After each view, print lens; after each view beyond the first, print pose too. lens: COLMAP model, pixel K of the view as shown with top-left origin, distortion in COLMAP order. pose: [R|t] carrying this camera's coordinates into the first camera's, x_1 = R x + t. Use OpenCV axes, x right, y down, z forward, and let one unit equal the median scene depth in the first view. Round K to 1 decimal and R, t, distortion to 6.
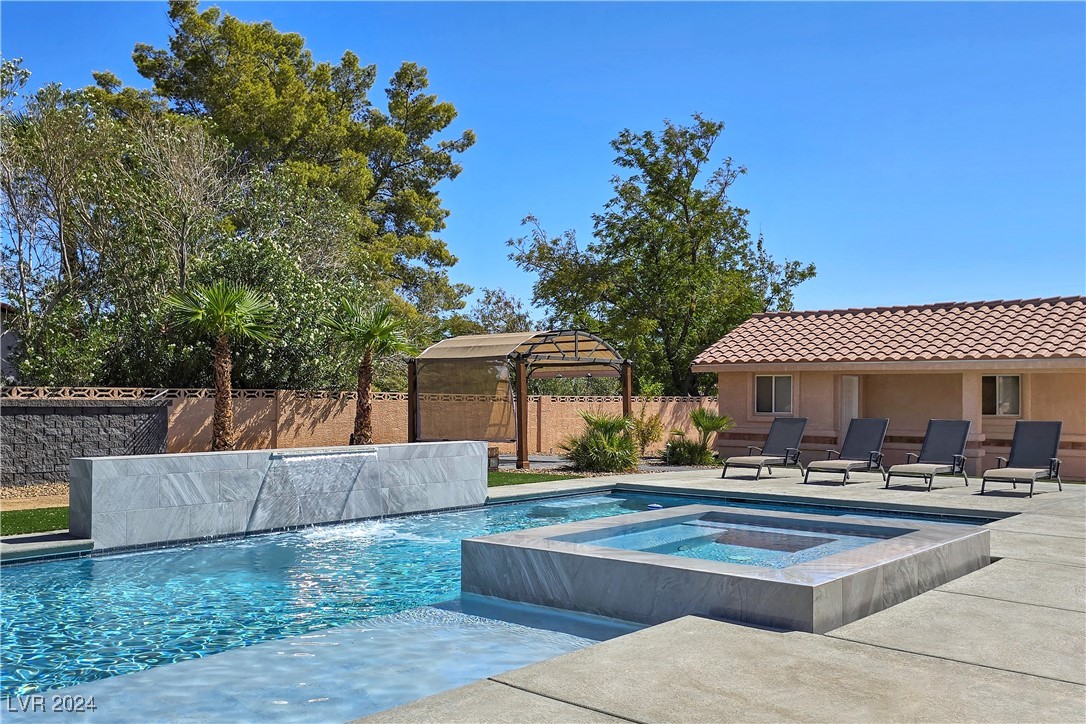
lens RADIAL K [[1006.5, 0, 555.8], [0, 1006.5, 378.6], [0, 0, 1]] dist [0.058250, 0.000000]
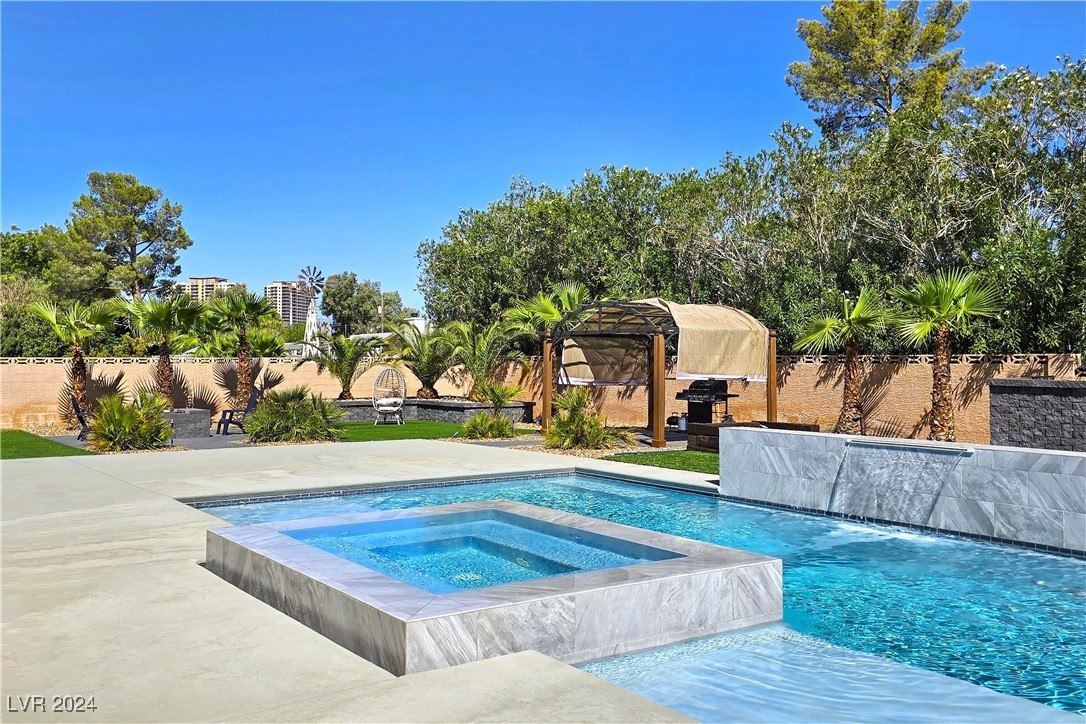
lens RADIAL K [[1006.5, 0, 534.2], [0, 1006.5, 355.3], [0, 0, 1]] dist [0.058250, 0.000000]
pose [[-0.293763, -0.010019, -0.955826, 0.383233], [0.018038, 0.999709, -0.016023, -0.000200], [0.955708, -0.021948, -0.293496, 0.488367]]
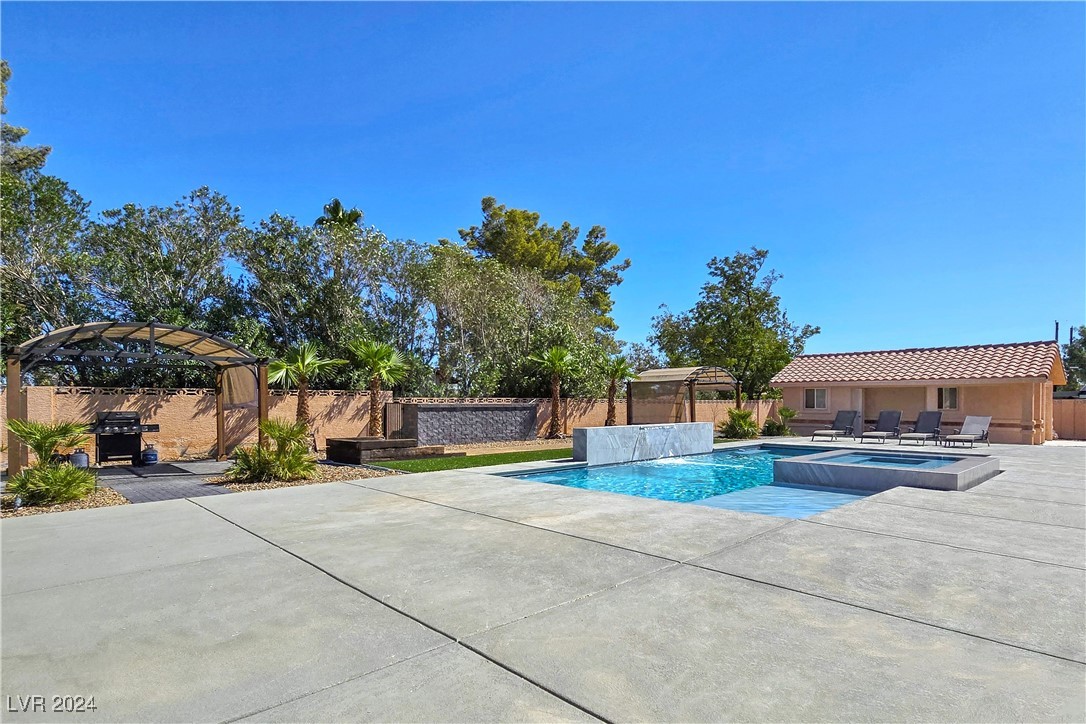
lens RADIAL K [[580.8, 0, 546.6], [0, 580.8, 402.5], [0, 0, 1]] dist [-0.002683, -0.000613]
pose [[0.991261, -0.007073, -0.131727, -0.152307], [0.009884, 0.999737, 0.020699, -0.004844], [0.131546, -0.021820, 0.991070, -0.153004]]
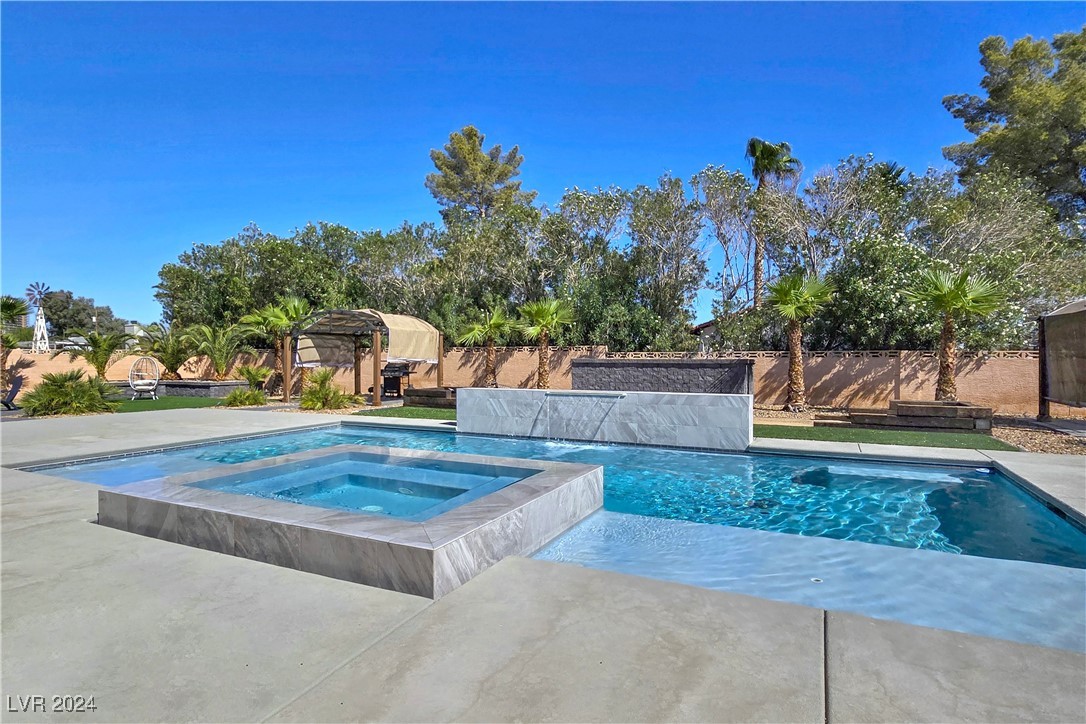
lens RADIAL K [[580.8, 0, 541.6], [0, 580.8, 382.1], [0, 0, 1]] dist [-0.002683, -0.000613]
pose [[0.214091, 0.035829, -0.976156, 0.316372], [0.022687, 0.998875, 0.041639, 0.008656], [0.976550, -0.031061, 0.213037, 0.385394]]
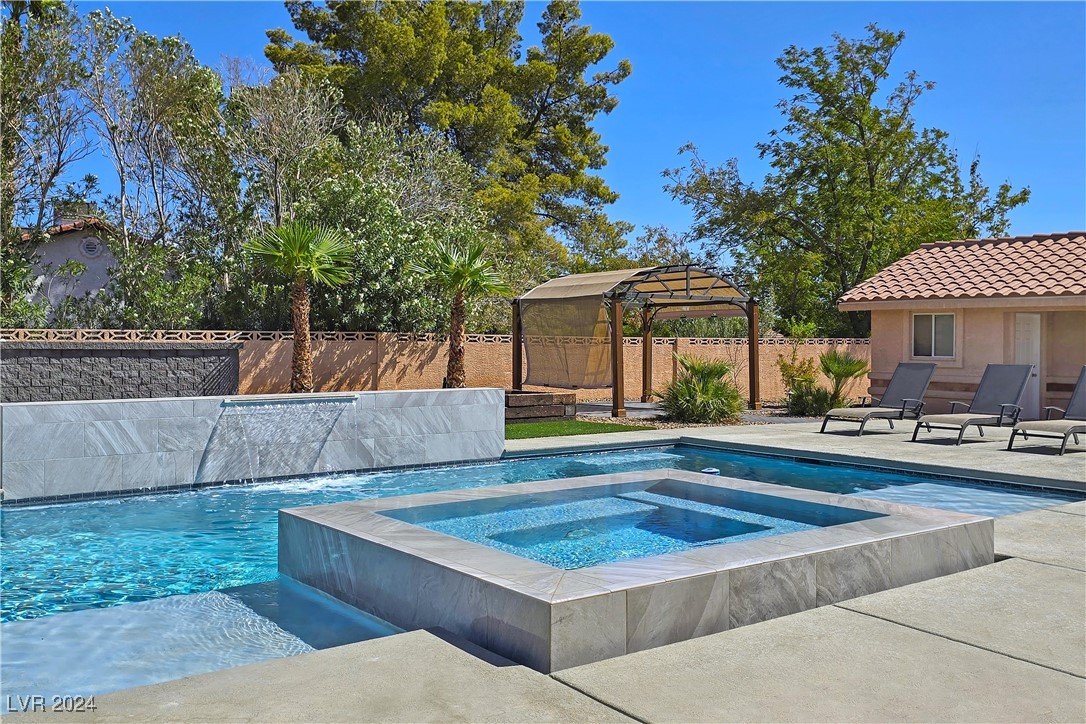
lens RADIAL K [[1006.5, 0, 548.5], [0, 1006.5, 330.5], [0, 0, 1]] dist [0.058250, 0.000000]
pose [[0.971663, -0.003627, -0.236344, 0.111870], [0.005919, 0.999942, 0.008988, 0.001588], [0.236298, -0.010132, 0.971628, 0.081597]]
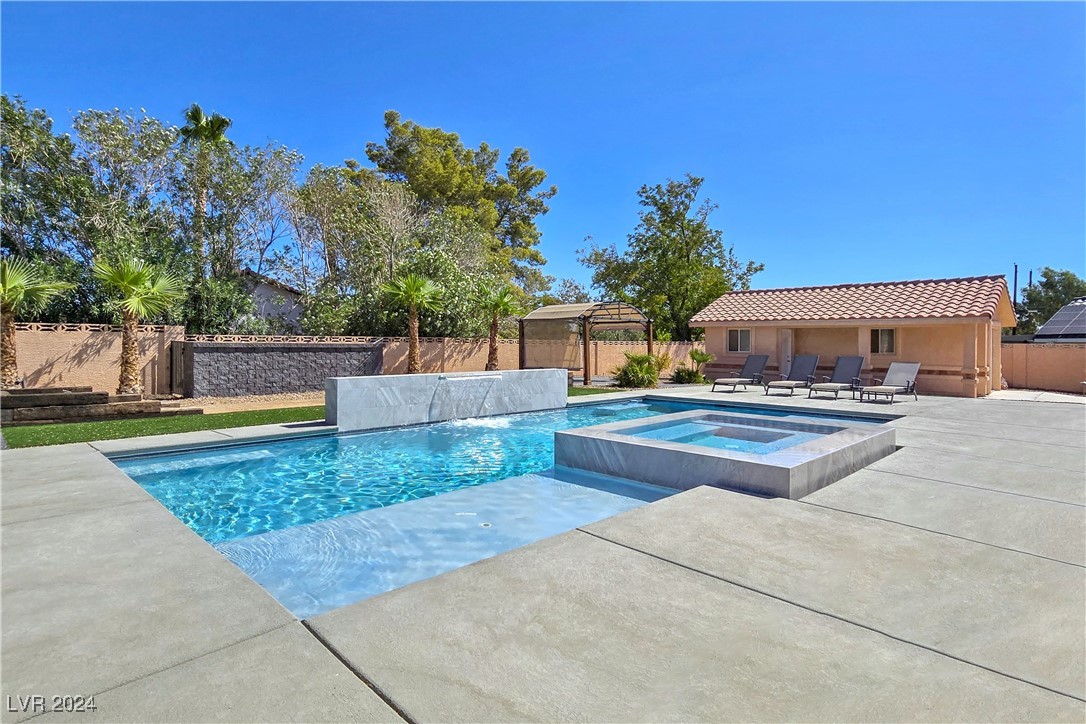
lens RADIAL K [[580.8, 0, 547.4], [0, 580.8, 340.1], [0, 0, 1]] dist [-0.002683, -0.000613]
pose [[0.995511, -0.000210, -0.094643, -0.006109], [0.001637, 0.999886, 0.015001, 0.000326], [0.094629, -0.015089, 0.995398, 0.029817]]
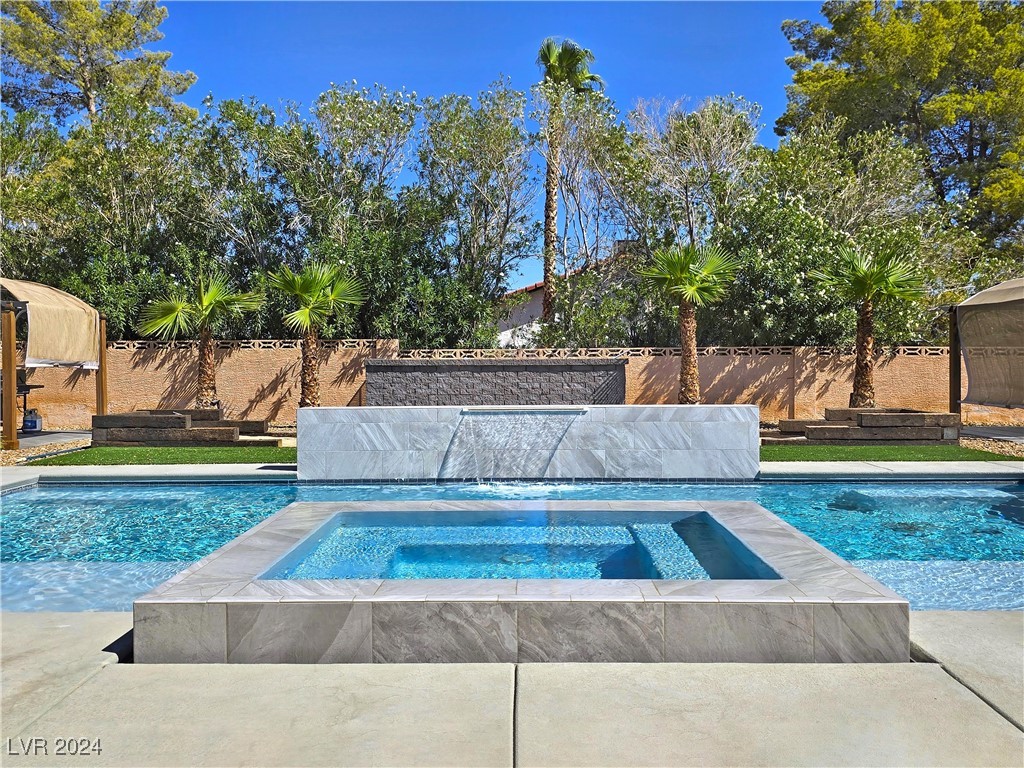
lens RADIAL K [[934.4, 0, 509.7], [0, 934.4, 373.3], [0, 0, 1]] dist [0.069625, 0.000000]
pose [[0.605820, 0.005810, -0.795581, 0.268500], [0.026188, 0.999286, 0.027239, 0.004334], [0.795171, -0.037336, 0.605235, 0.211707]]
